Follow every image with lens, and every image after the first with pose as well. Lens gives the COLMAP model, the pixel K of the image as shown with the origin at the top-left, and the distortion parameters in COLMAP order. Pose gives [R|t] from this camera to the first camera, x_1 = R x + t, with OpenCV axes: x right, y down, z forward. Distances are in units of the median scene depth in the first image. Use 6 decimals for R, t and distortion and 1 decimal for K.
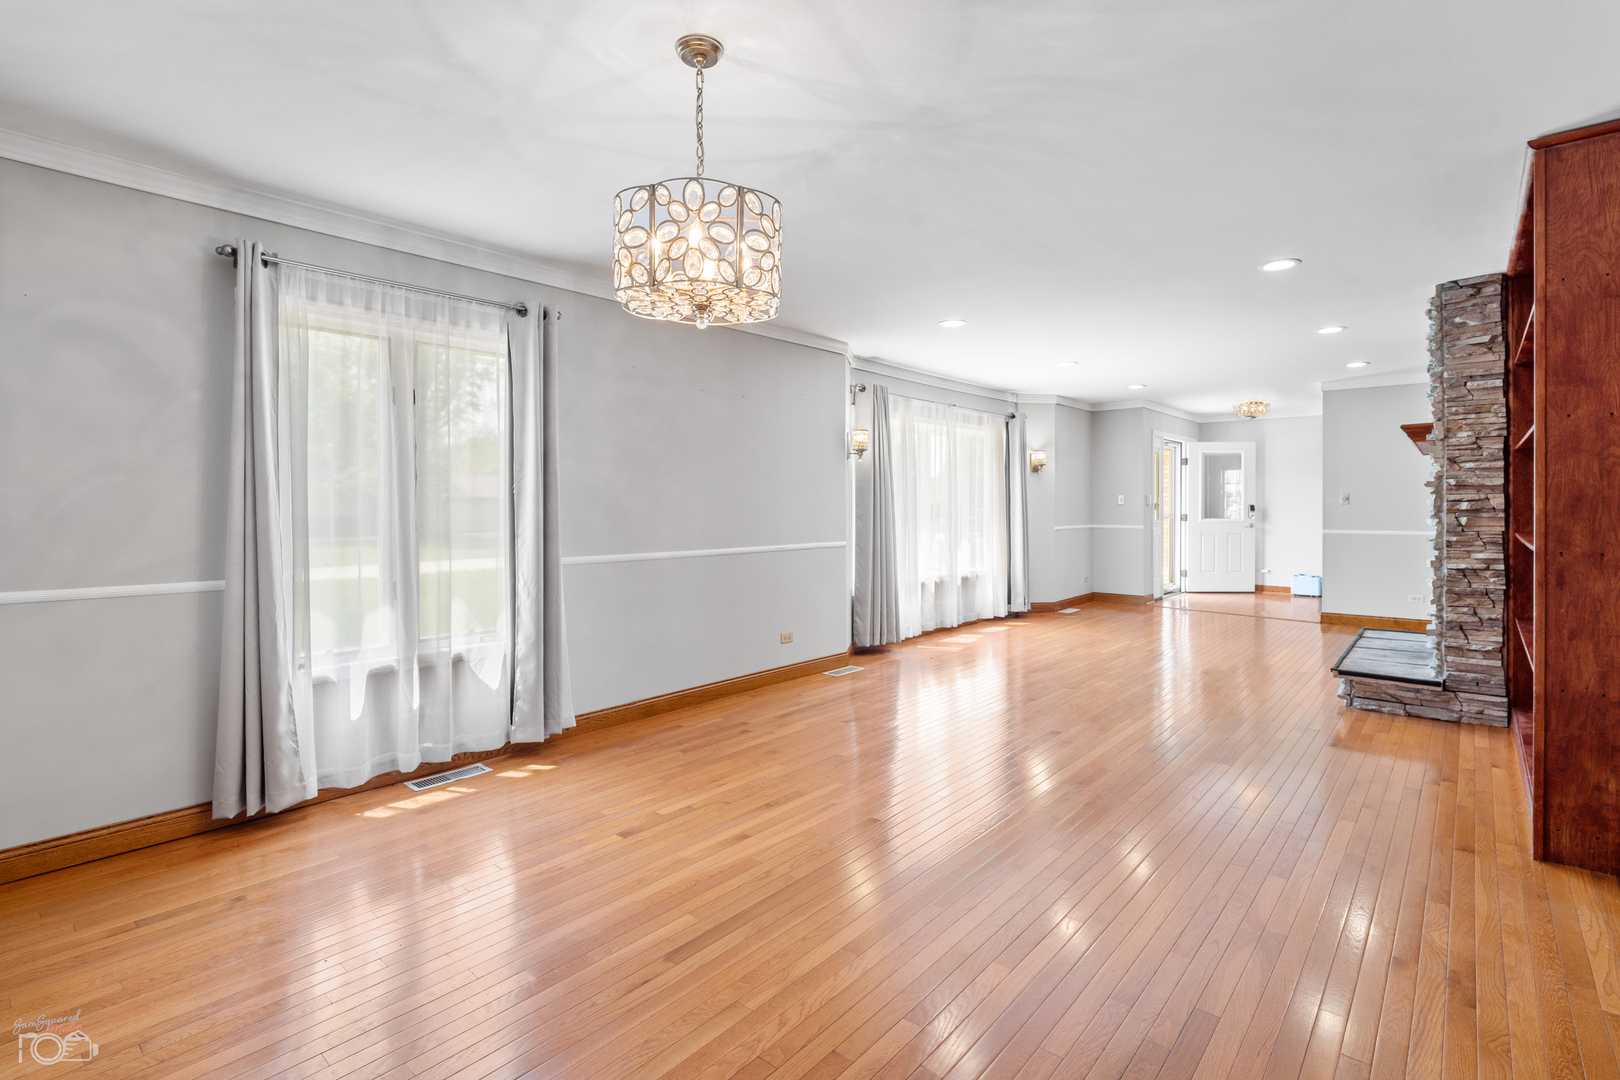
lens RADIAL K [[762.2, 0, 814.2], [0, 762.2, 511.7], [0, 0, 1]] dist [-0.002652, -0.000504]
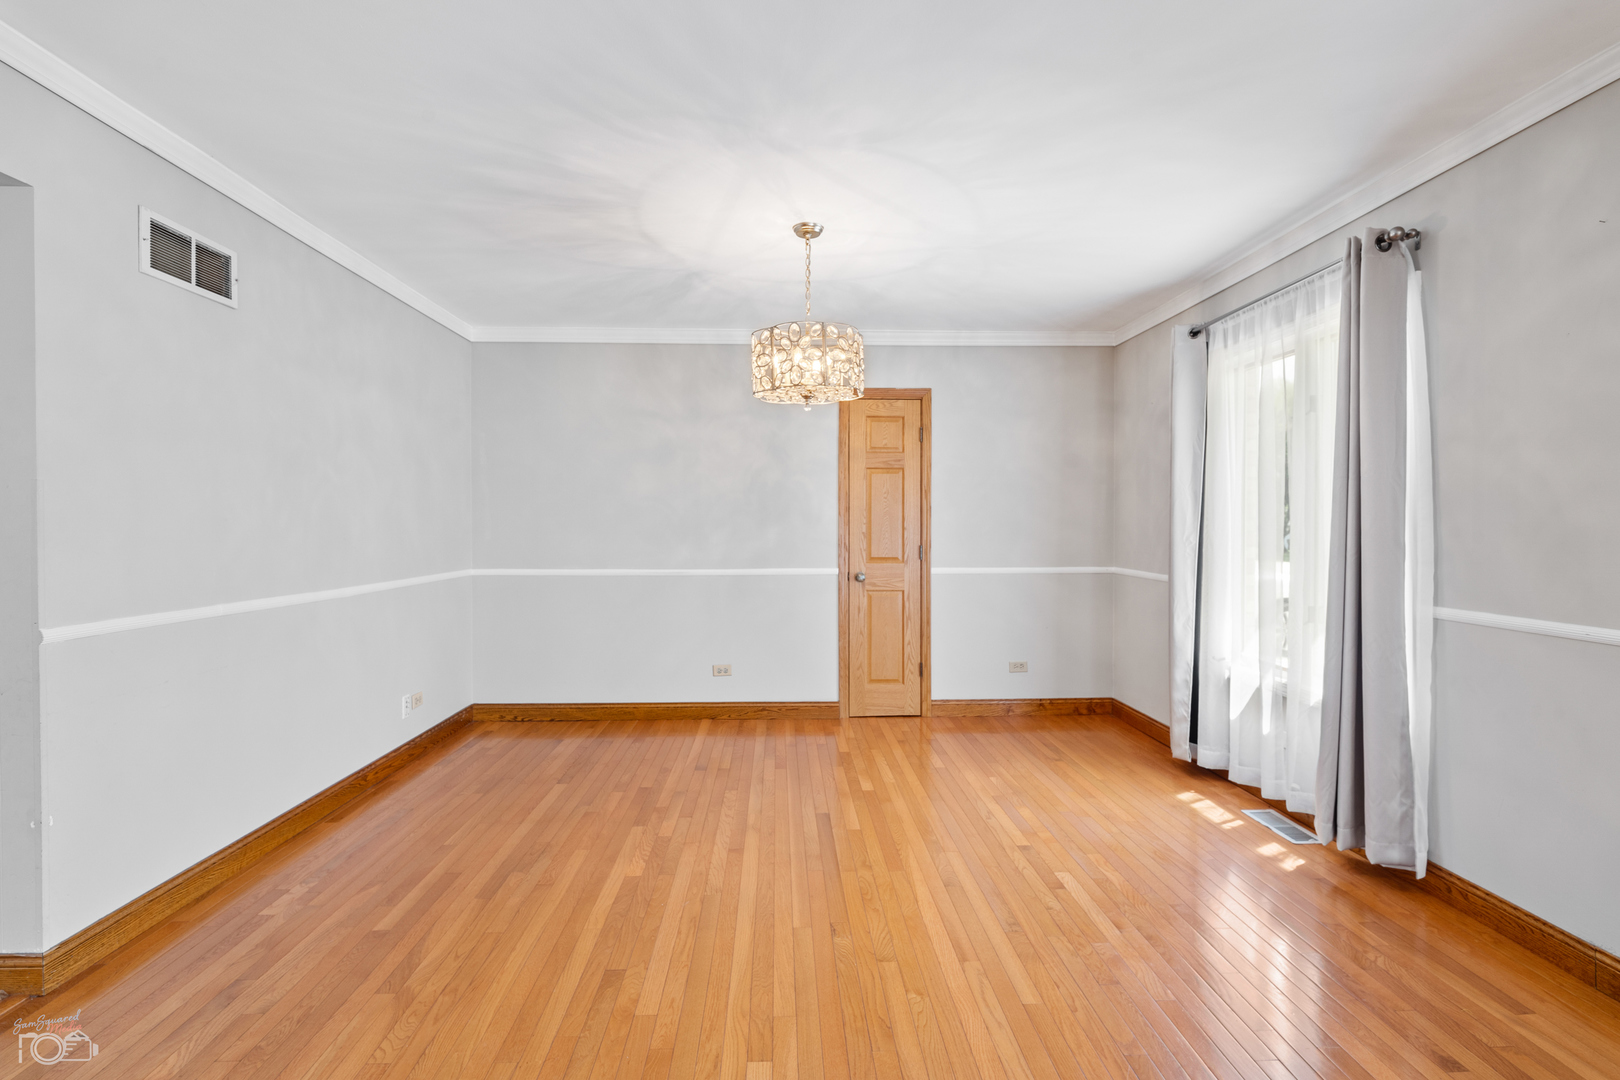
lens RADIAL K [[762.2, 0, 810.7], [0, 762.2, 534.7], [0, 0, 1]] dist [-0.002652, -0.000504]
pose [[-0.733919, 0.008924, -0.679179, 0.597810], [-0.002159, 0.999878, 0.015471, -0.008274], [0.679234, 0.012821, -0.733810, 1.425698]]
